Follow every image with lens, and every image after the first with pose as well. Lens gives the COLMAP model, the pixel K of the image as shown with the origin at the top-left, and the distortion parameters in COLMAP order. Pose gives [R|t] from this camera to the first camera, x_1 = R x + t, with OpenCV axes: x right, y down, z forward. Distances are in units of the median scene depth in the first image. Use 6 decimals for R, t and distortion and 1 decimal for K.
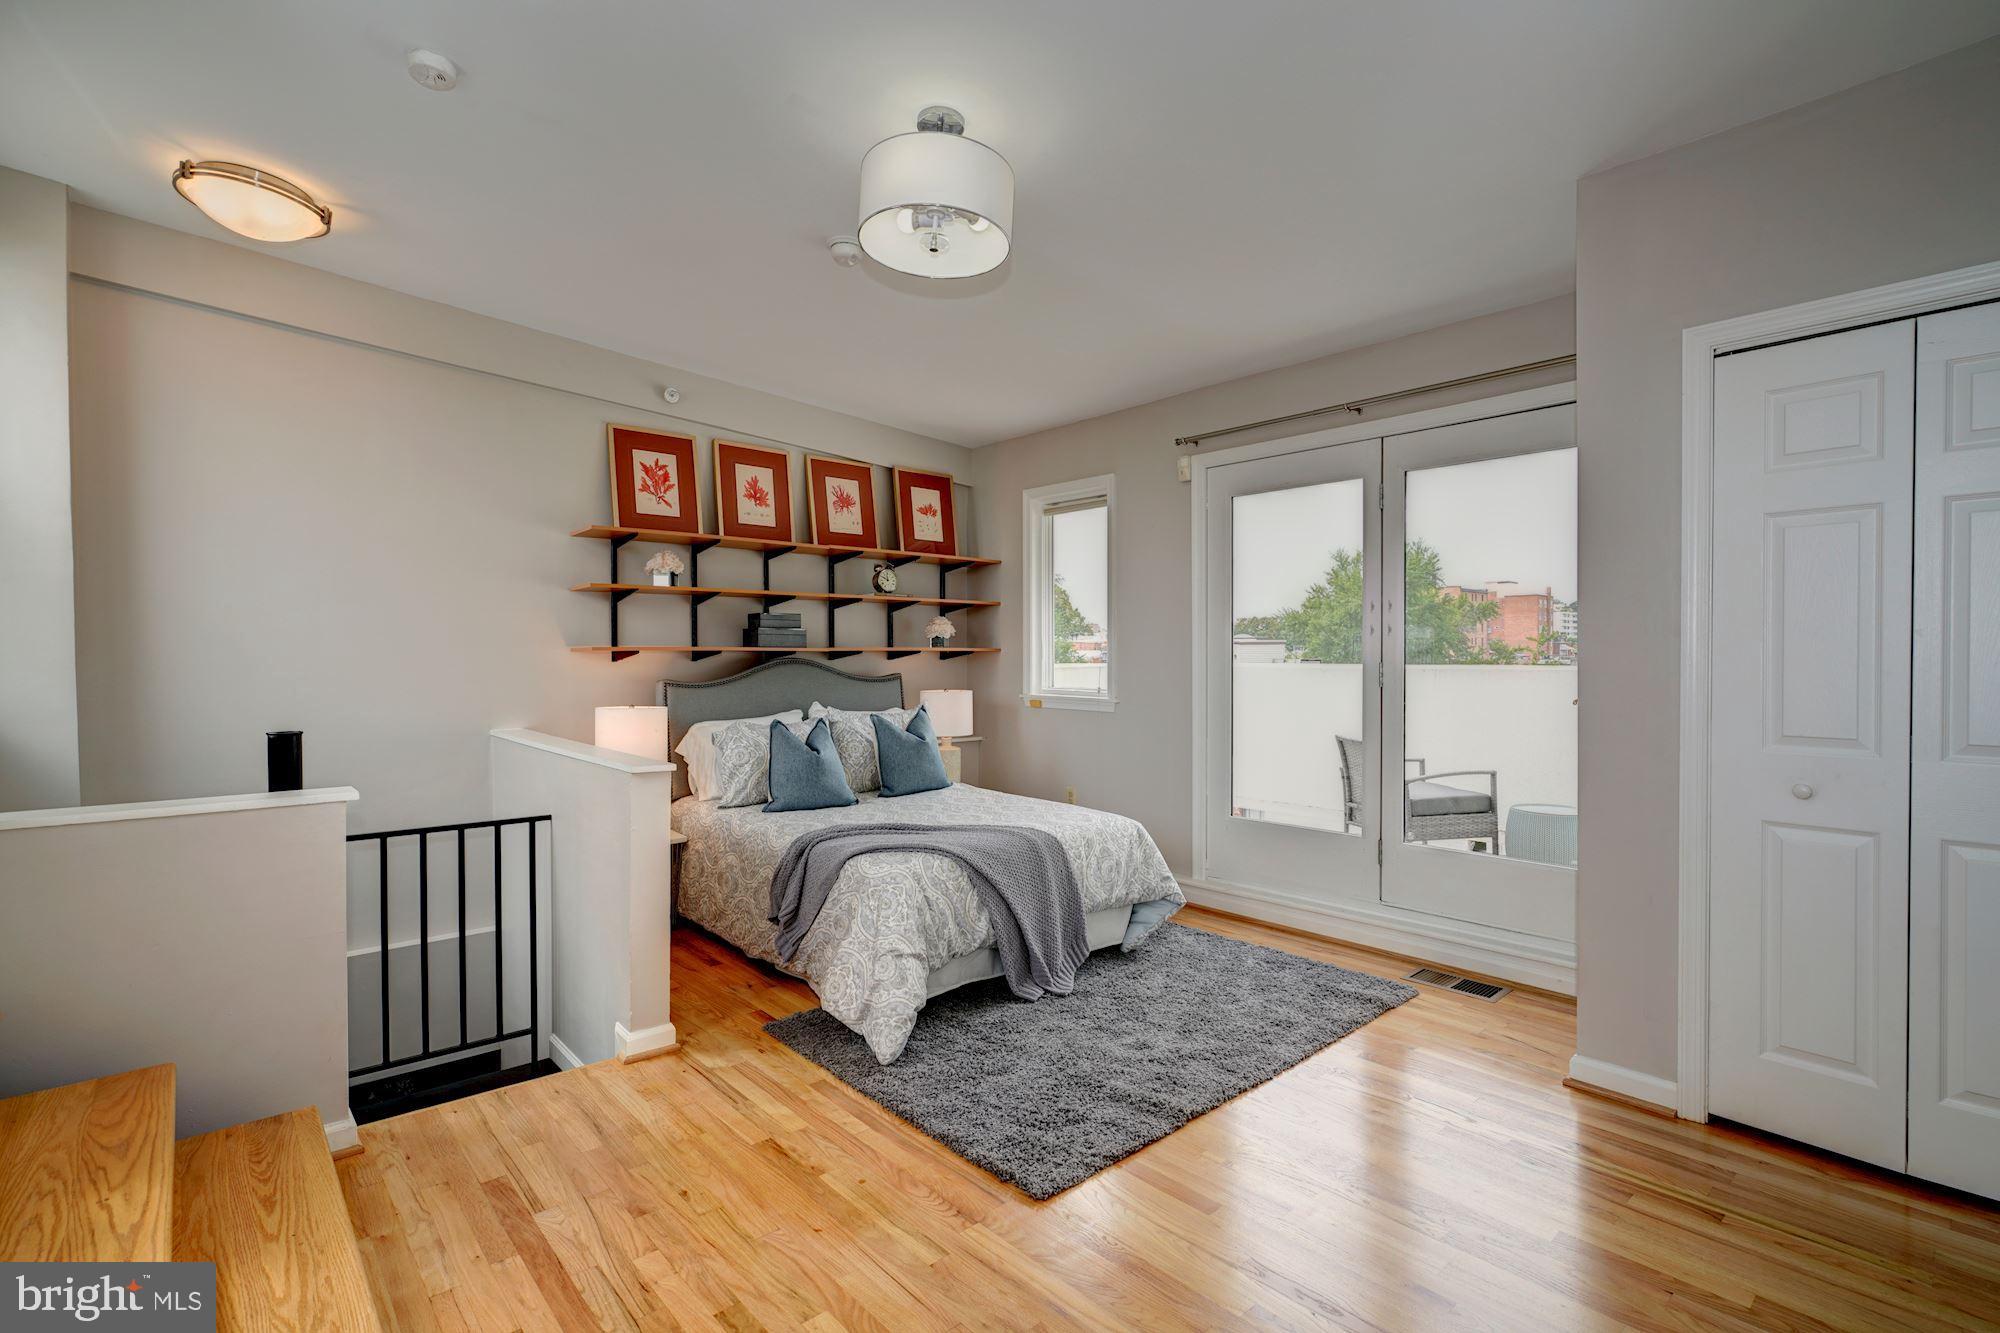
lens RADIAL K [[890.2, 0, 995.6], [0, 890.2, 658.9], [0, 0, 1]] dist [-0.007283, 0.002527]
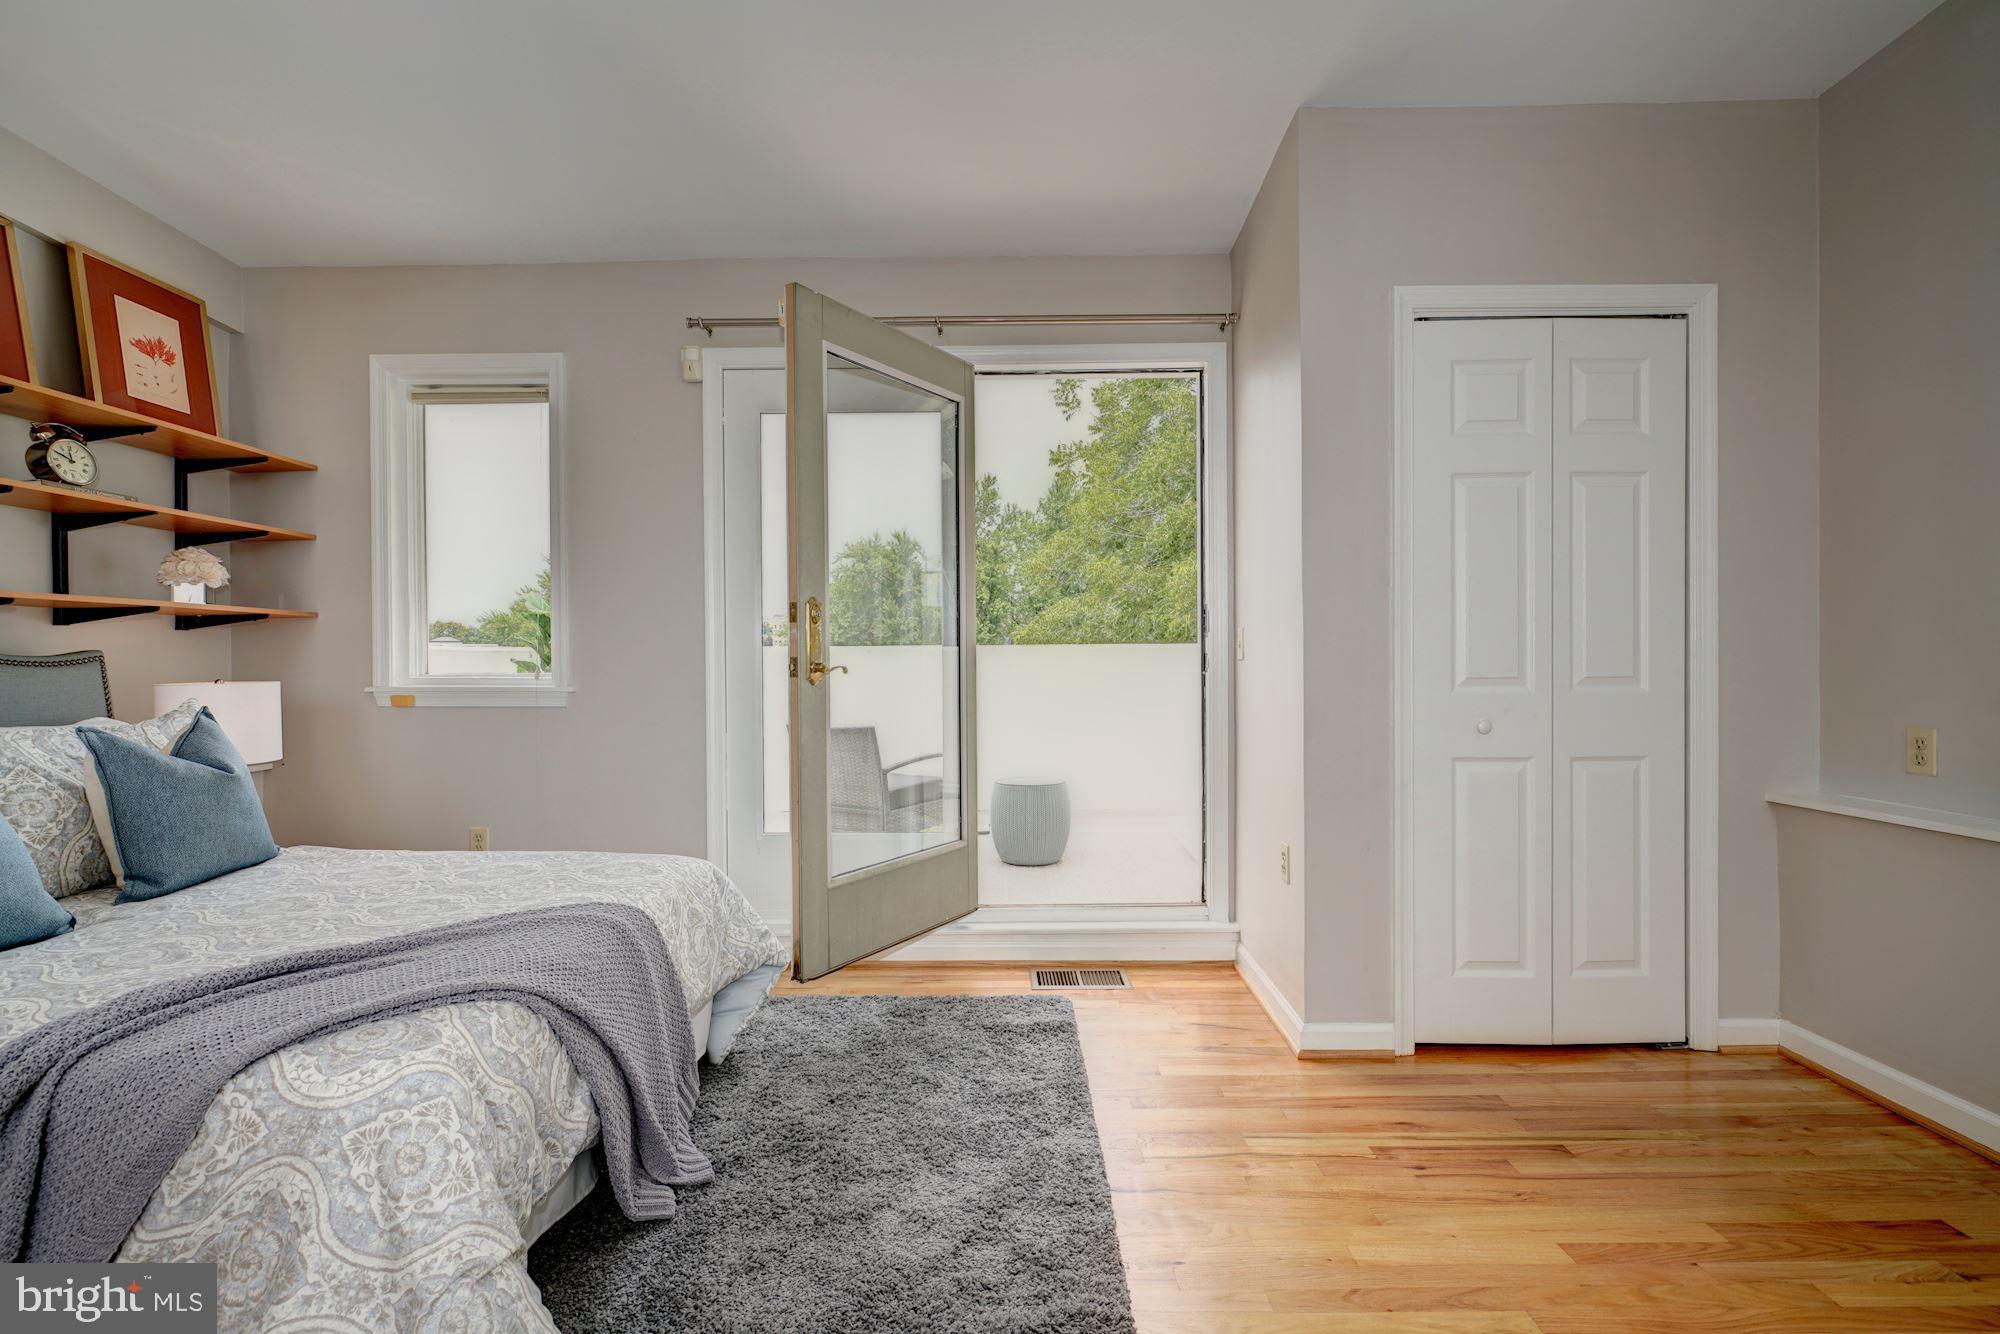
lens RADIAL K [[890.2, 0, 999.1], [0, 890.2, 656.0], [0, 0, 1]] dist [-0.007283, 0.002527]
pose [[0.682028, -0.002499, 0.731322, -0.150857], [0.006996, 0.999971, -0.003107, 0.029393], [-0.731293, 0.007235, 0.682025, 0.331392]]
